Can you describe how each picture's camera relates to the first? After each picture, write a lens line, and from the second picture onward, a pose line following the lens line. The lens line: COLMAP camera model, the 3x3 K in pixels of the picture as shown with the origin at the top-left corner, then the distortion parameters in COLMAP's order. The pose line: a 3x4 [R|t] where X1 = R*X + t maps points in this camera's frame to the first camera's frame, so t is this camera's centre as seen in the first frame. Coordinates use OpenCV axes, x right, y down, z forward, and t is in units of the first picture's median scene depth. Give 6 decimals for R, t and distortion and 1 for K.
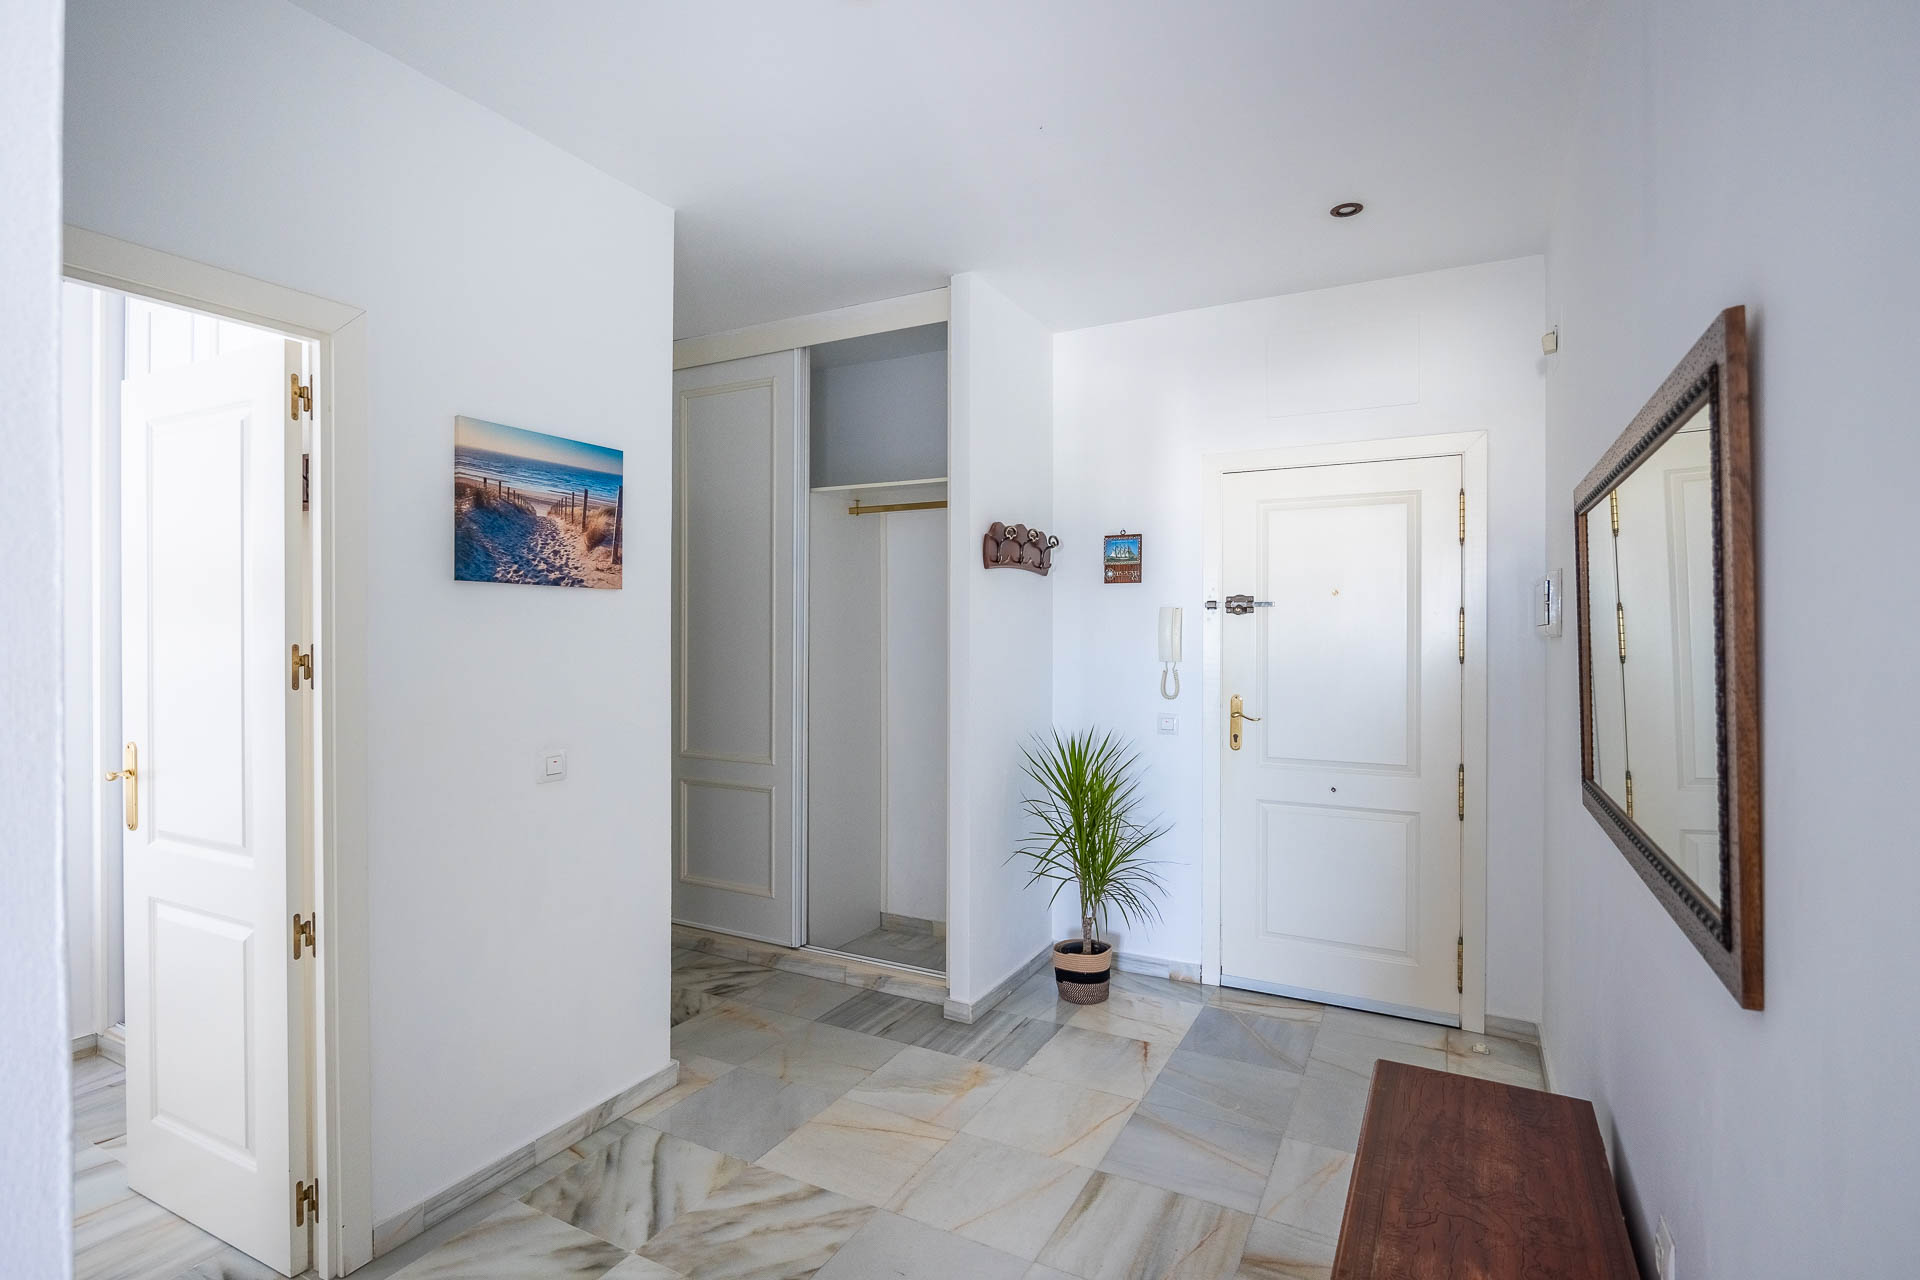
lens RADIAL K [[897.9, 0, 960.0], [0, 897.9, 640.0], [0, 0, 1]] dist [-0.000745, -0.000300]
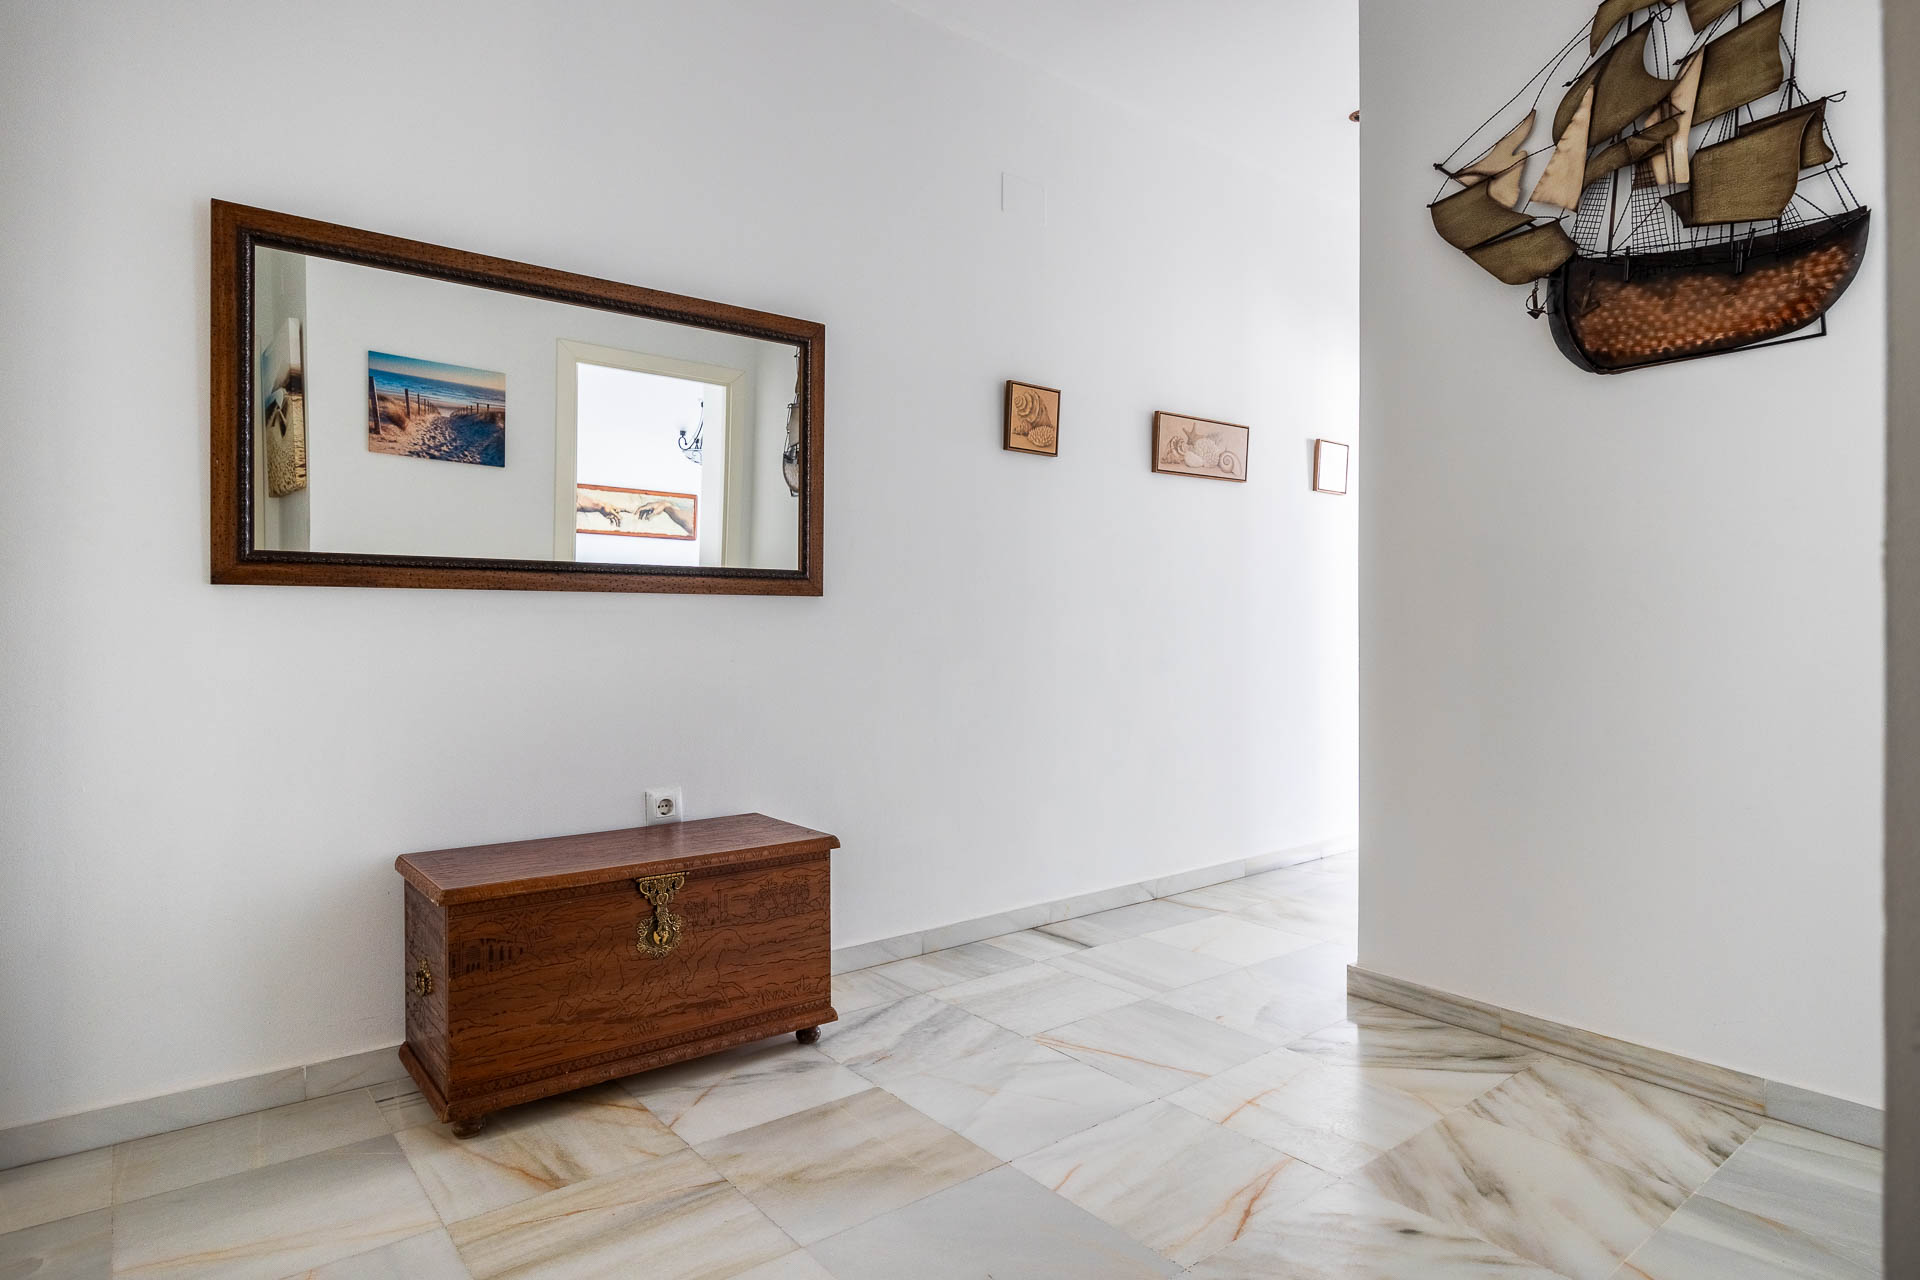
lens RADIAL K [[1048.6, 0, 960.0], [0, 1048.6, 640.0], [0, 0, 1]] dist [-0.001305, -0.015832]
pose [[-0.920918, -0.002758, 0.389748, -0.281140], [0.003767, 0.999865, 0.015976, 0.186388], [-0.389739, 0.016180, -0.920783, 1.407701]]
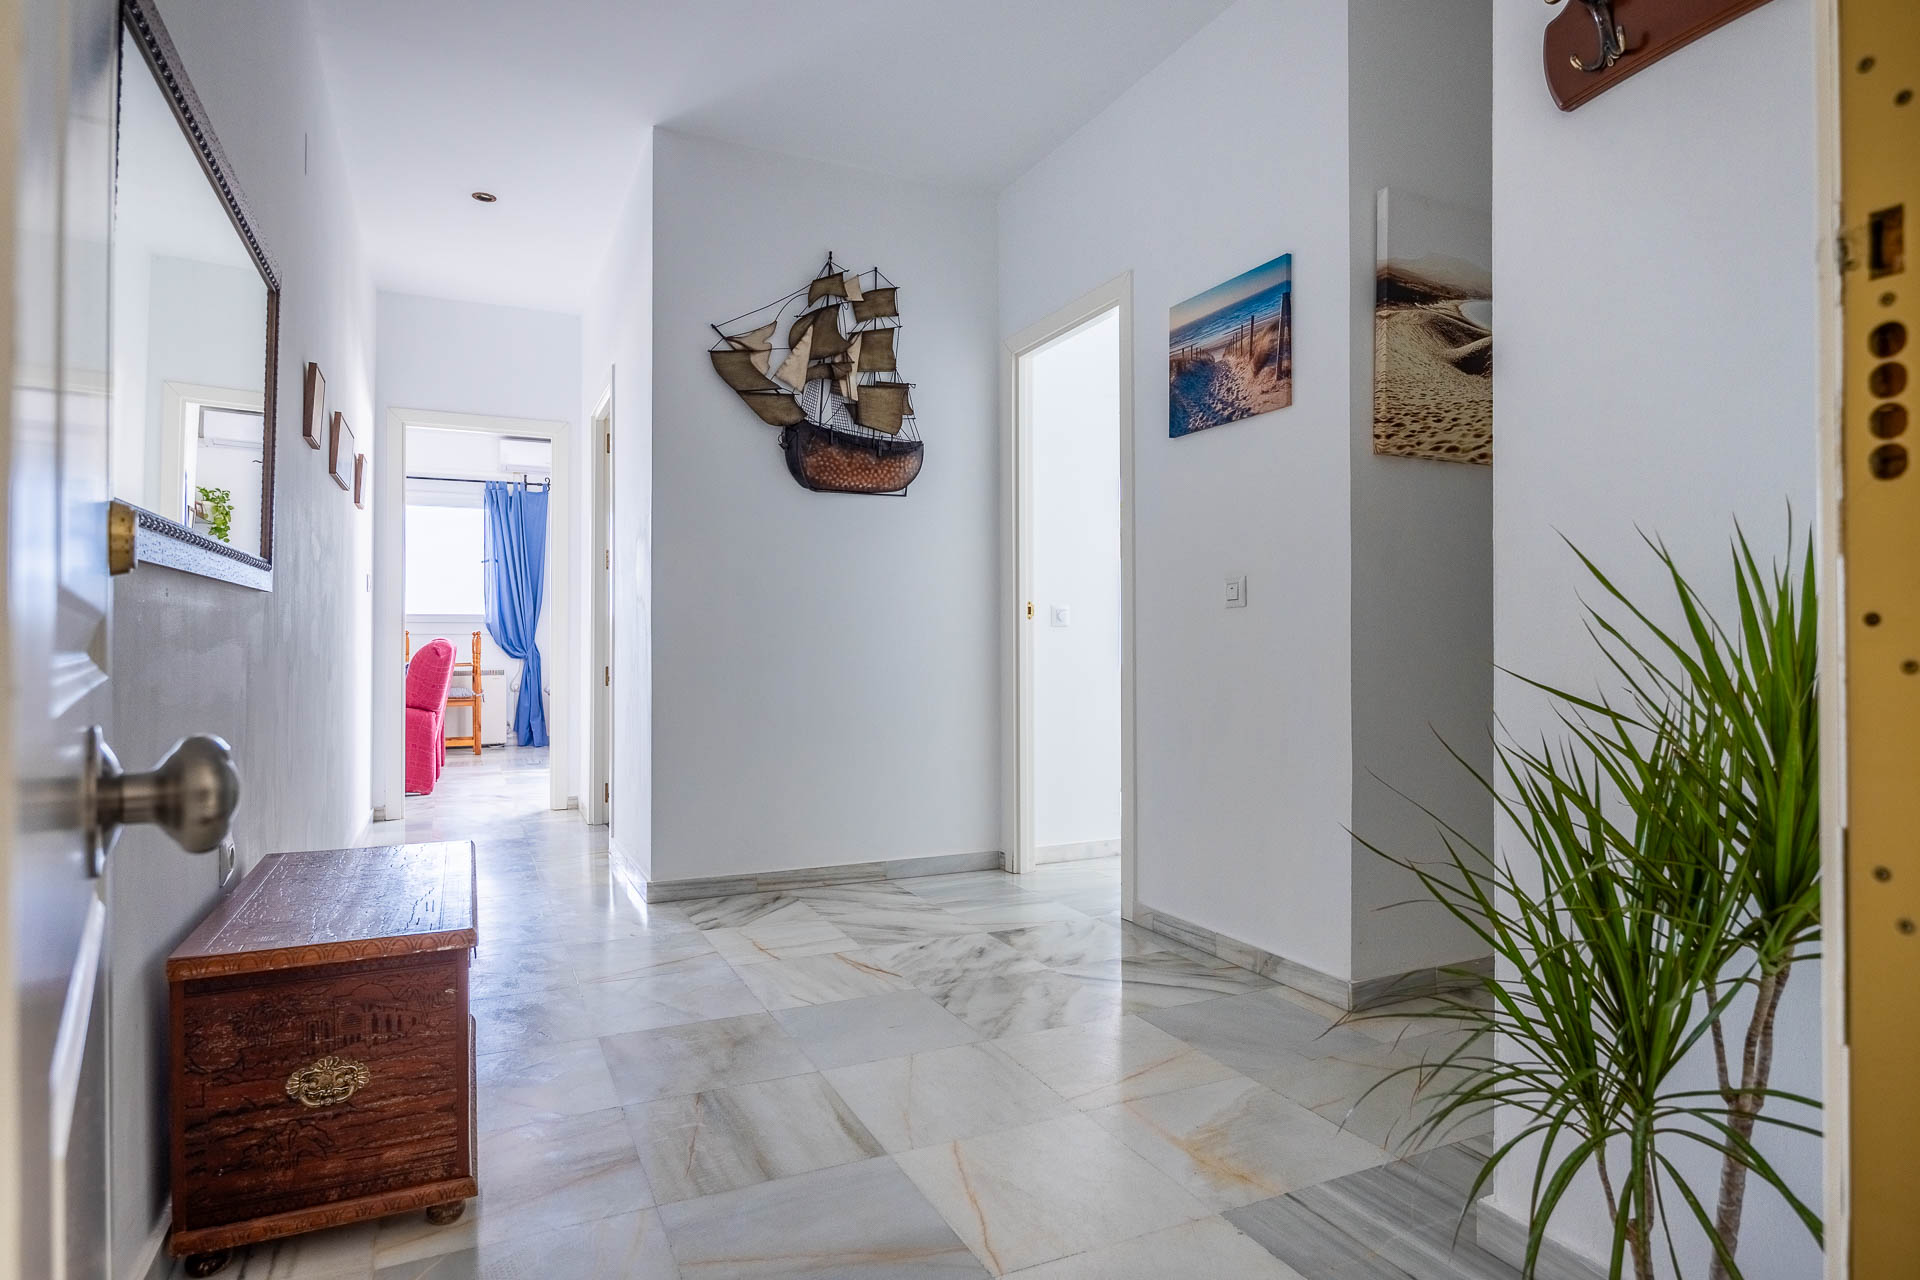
lens RADIAL K [[1074.4, 0, 952.9], [0, 1074.4, 644.0], [0, 0, 1]] dist [0.004738, 0.001653]
pose [[-0.591474, -0.003523, -0.806316, 0.765292], [-0.006277, 0.999980, 0.000236, 0.204454], [0.806299, 0.005200, -0.591485, 1.496078]]
